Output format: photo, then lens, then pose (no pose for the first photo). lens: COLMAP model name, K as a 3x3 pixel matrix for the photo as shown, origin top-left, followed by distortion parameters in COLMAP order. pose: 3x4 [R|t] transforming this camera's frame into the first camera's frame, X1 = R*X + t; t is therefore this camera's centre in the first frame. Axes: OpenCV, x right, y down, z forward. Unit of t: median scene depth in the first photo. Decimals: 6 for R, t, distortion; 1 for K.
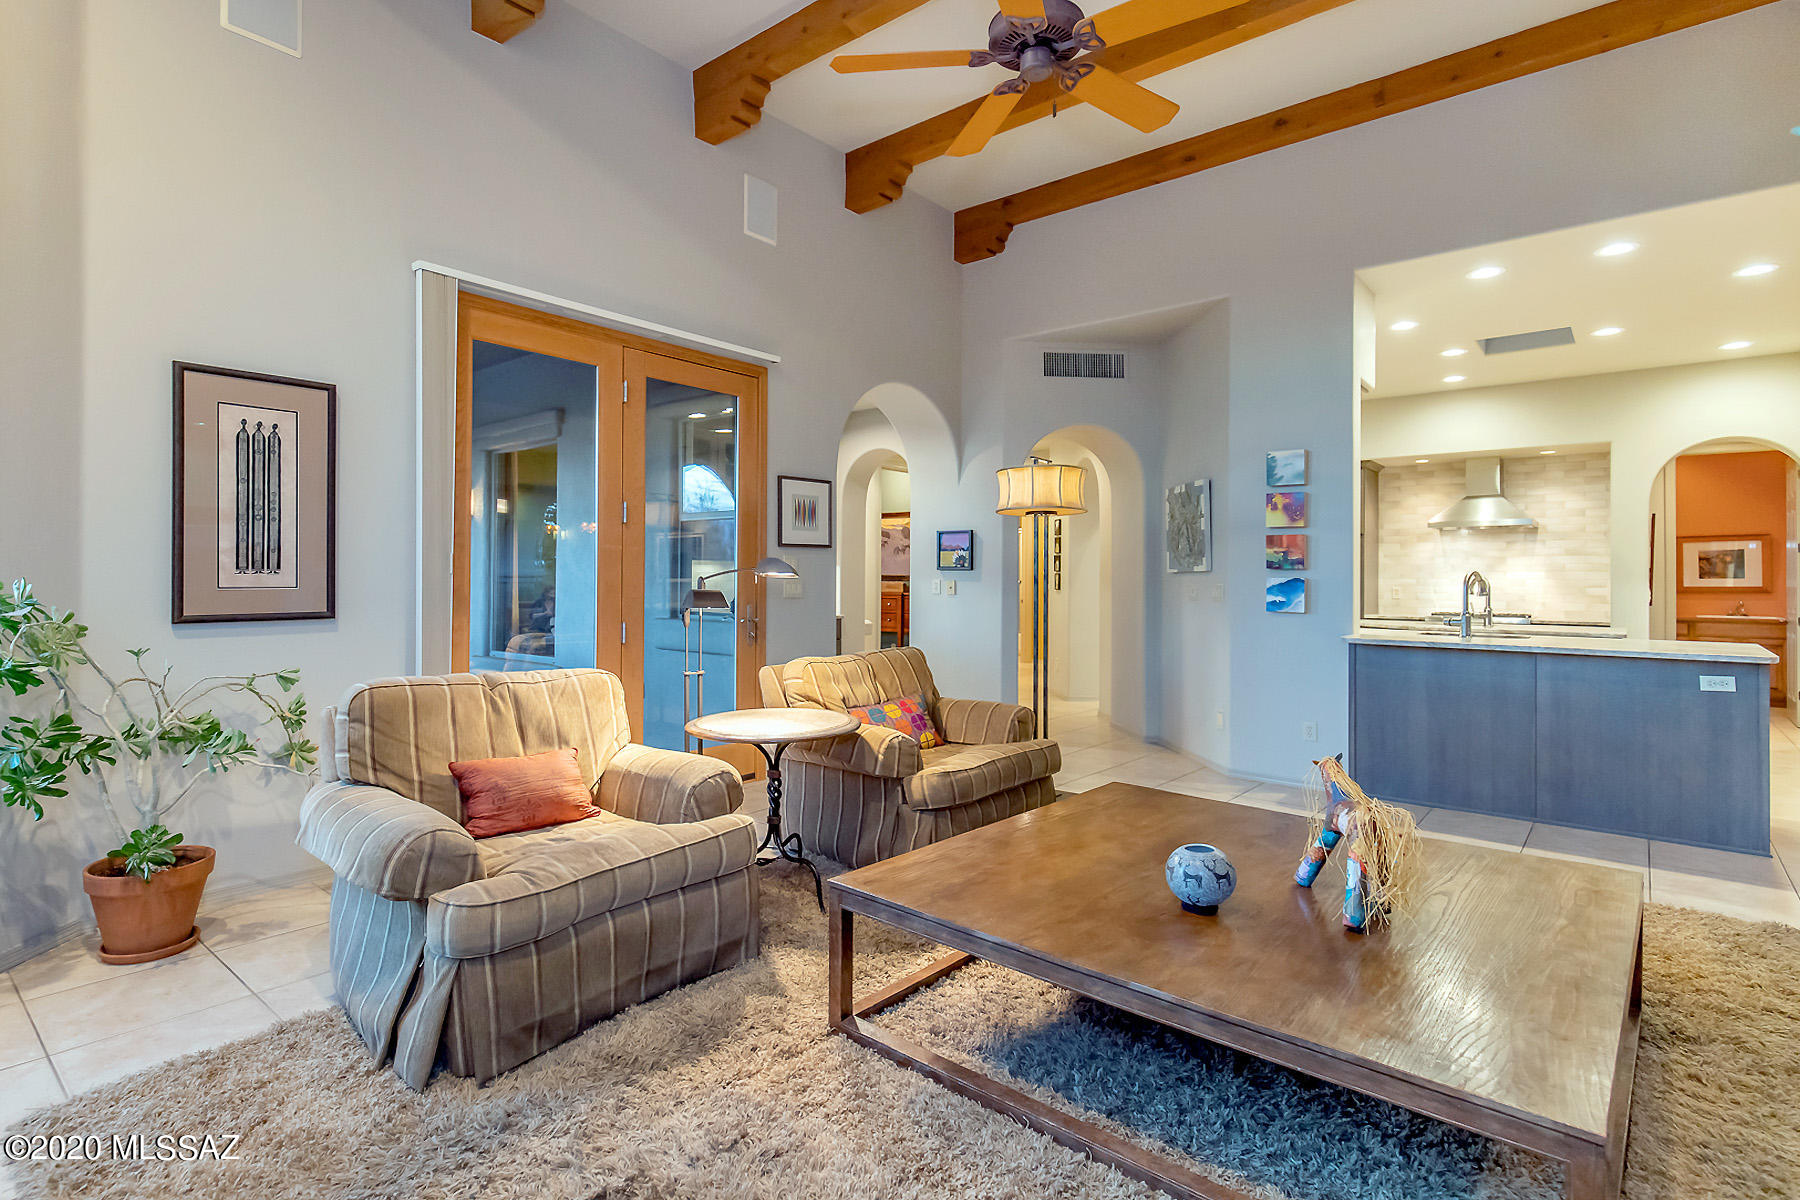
lens RADIAL K [[872.1, 0, 867.7], [0, 872.1, 556.5], [0, 0, 1]] dist [-0.003298, 0.000952]
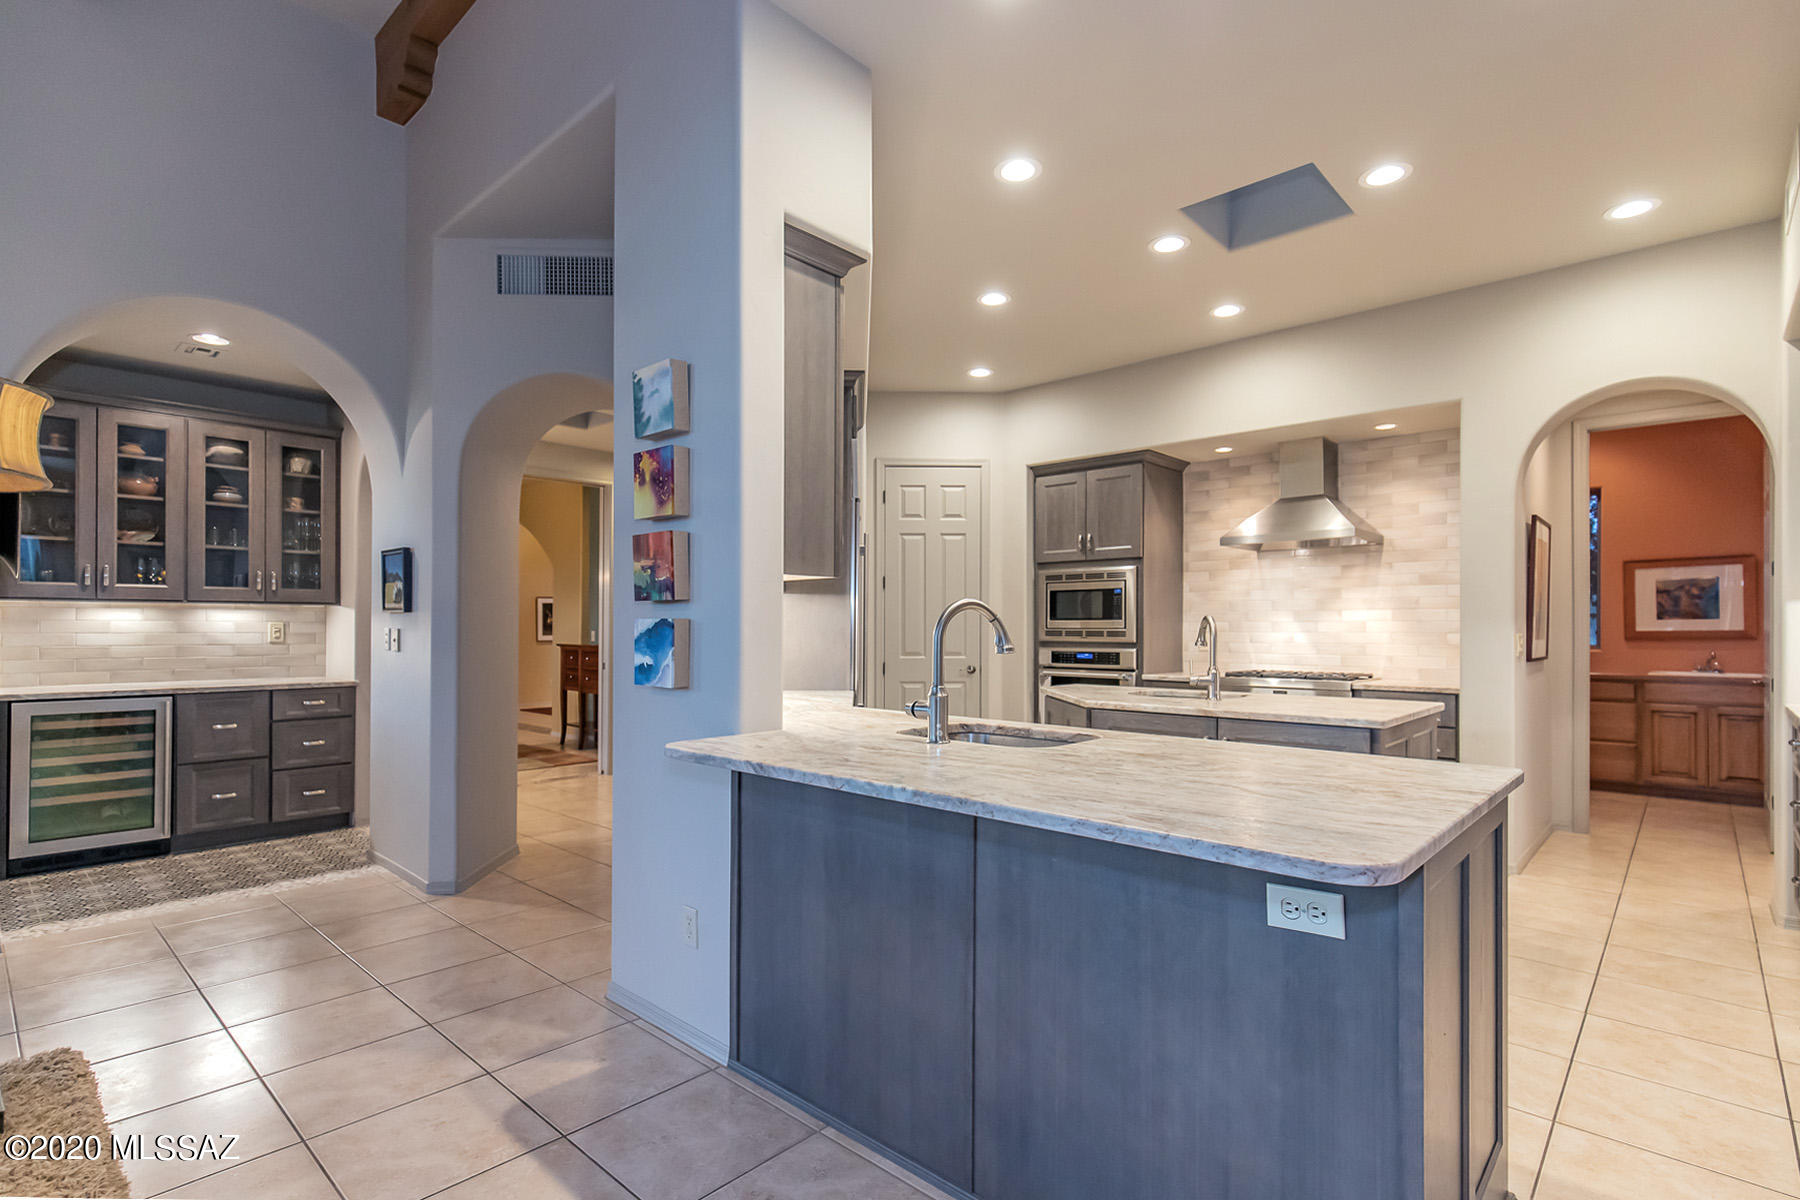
lens RADIAL K [[872.1, 0, 902.1], [0, 872.1, 613.1], [0, 0, 1]] dist [-0.003298, 0.000952]
pose [[0.999845, -0.007027, -0.016159, 0.408491], [0.007152, 0.999945, 0.007661, 0.012059], [0.016105, -0.007775, 0.999840, 0.323611]]
